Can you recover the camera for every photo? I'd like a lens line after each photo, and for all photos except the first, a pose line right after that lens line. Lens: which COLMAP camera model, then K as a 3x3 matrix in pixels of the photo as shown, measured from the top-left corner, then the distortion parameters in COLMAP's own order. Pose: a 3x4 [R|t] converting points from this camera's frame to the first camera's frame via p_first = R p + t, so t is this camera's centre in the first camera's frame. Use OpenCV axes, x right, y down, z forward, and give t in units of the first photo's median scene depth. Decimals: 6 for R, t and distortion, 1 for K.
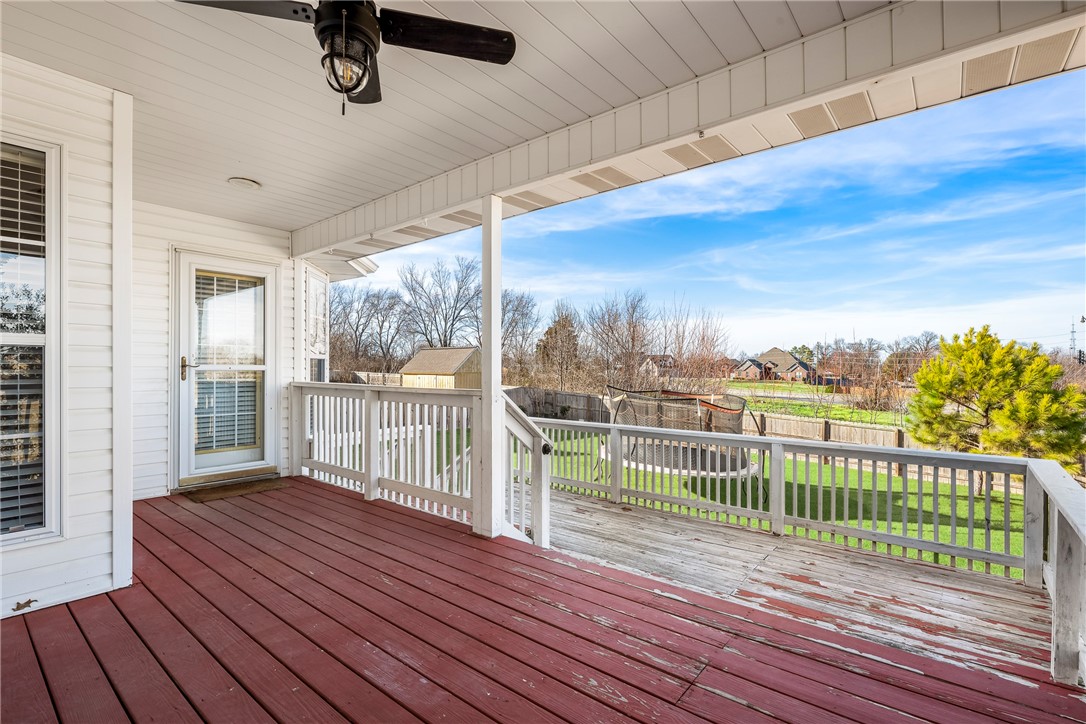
lens RADIAL K [[508.6, 0, 539.6], [0, 508.6, 365.6], [0, 0, 1]] dist [0.000047, 0.000218]
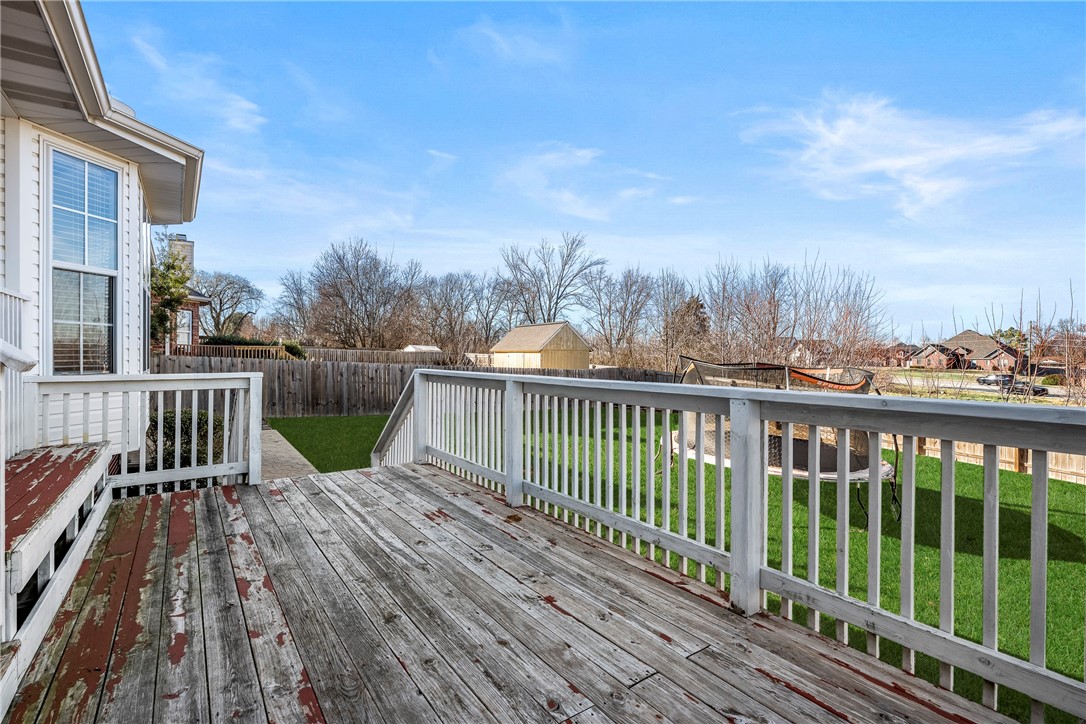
lens RADIAL K [[508.6, 0, 544.7], [0, 508.6, 356.4], [0, 0, 1]] dist [0.000047, 0.000218]
pose [[0.964167, 0.002021, -0.265290, 0.078981], [-0.001180, 0.999994, 0.003330, 0.021578], [0.265295, -0.002897, 0.964163, 0.101082]]
